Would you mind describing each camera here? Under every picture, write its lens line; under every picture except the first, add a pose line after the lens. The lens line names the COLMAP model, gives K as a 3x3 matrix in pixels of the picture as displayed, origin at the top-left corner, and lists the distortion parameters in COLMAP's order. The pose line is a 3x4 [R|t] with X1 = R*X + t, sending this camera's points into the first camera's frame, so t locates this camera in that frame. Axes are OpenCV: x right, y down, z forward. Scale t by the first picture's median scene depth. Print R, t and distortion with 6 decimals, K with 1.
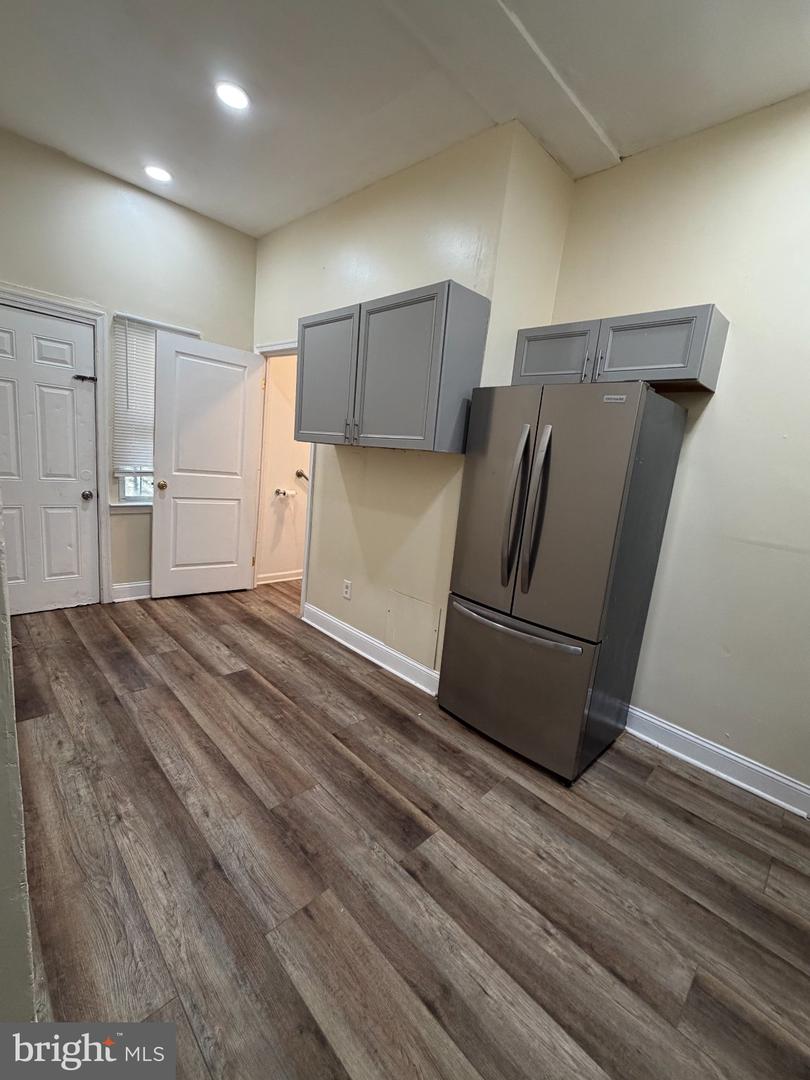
lens RADIAL K [[466.5, 0, 404.8], [0, 466.5, 539.5], [0, 0, 1]] dist [0.003734, 0.000272]
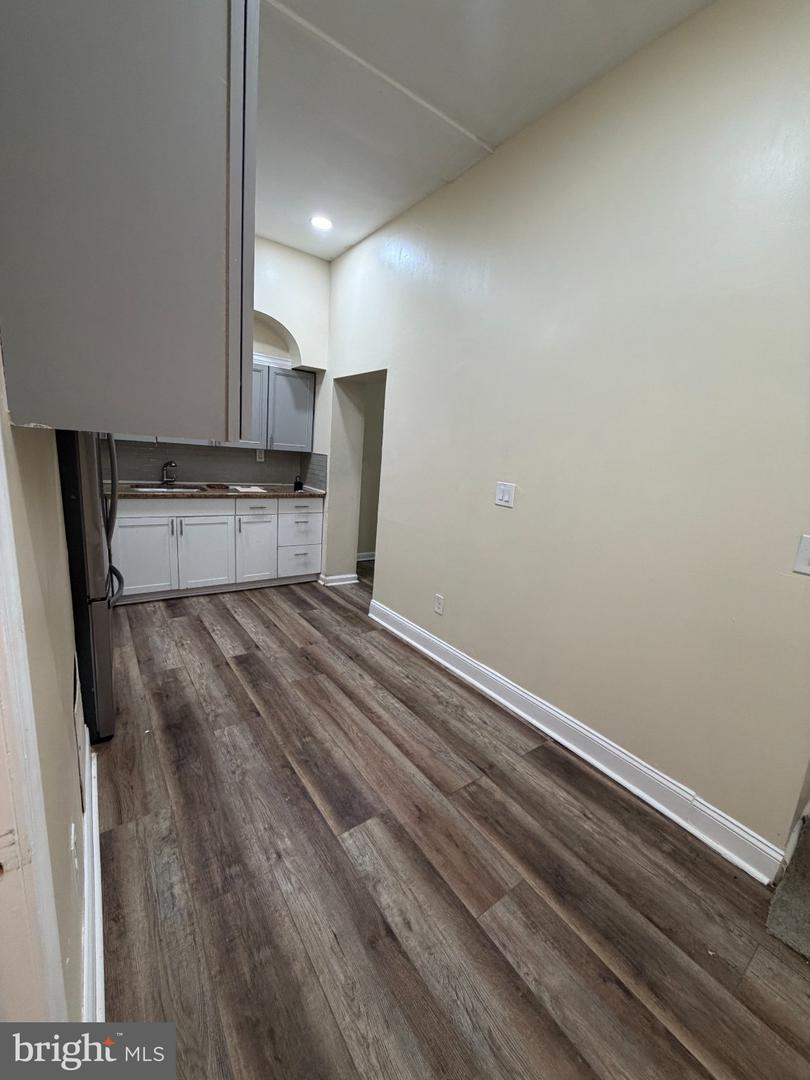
lens RADIAL K [[429.4, 0, 405.1], [0, 429.4, 536.6], [0, 0, 1]] dist [0.003991, -0.000503]
pose [[-0.973184, -0.202844, 0.108481, -0.498281], [-0.145681, 0.908455, 0.391774, -0.375677], [-0.178019, 0.365465, -0.913644, 1.691160]]
